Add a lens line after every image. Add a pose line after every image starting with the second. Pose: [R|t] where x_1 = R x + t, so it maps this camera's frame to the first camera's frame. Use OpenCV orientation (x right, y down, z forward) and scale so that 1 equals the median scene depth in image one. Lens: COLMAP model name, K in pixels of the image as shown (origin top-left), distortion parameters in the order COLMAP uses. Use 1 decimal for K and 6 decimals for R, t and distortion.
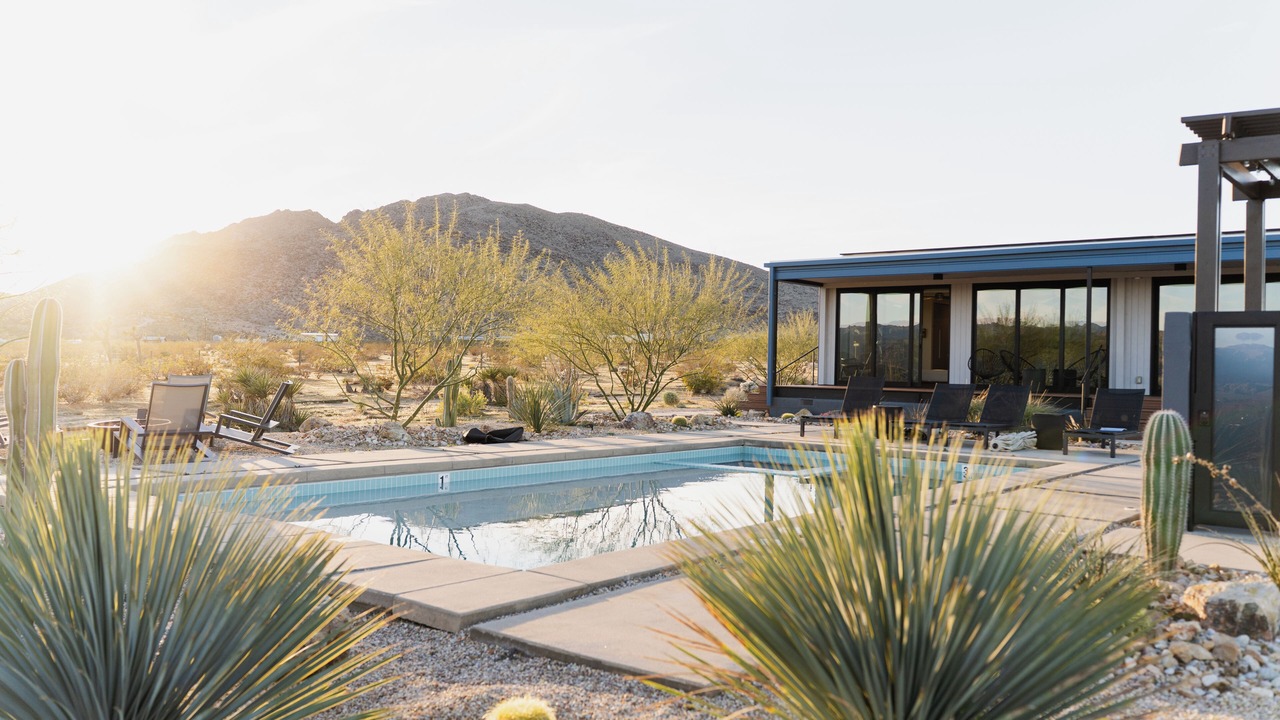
lens RADIAL K [[1023.1, 0, 640.0], [0, 1023.1, 360.0], [0, 0, 1]] dist [-0.004439, -0.006748]
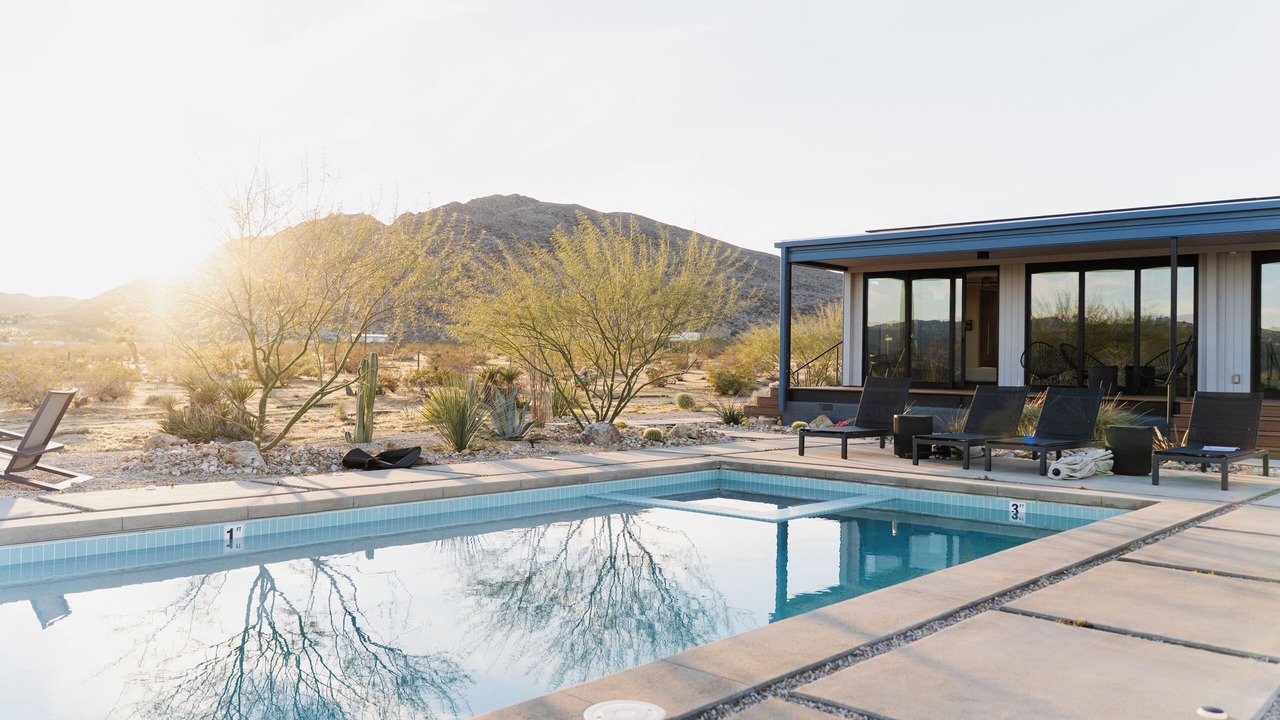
lens RADIAL K [[1006.9, 0, 640.0], [0, 1006.9, 360.0], [0, 0, 1]] dist [0.002884, 0.012224]
pose [[0.998486, -0.005845, -0.054697, 0.057054], [0.005892, 0.999982, 0.000688, 0.000922], [0.054692, -0.001010, 0.998503, 0.167517]]
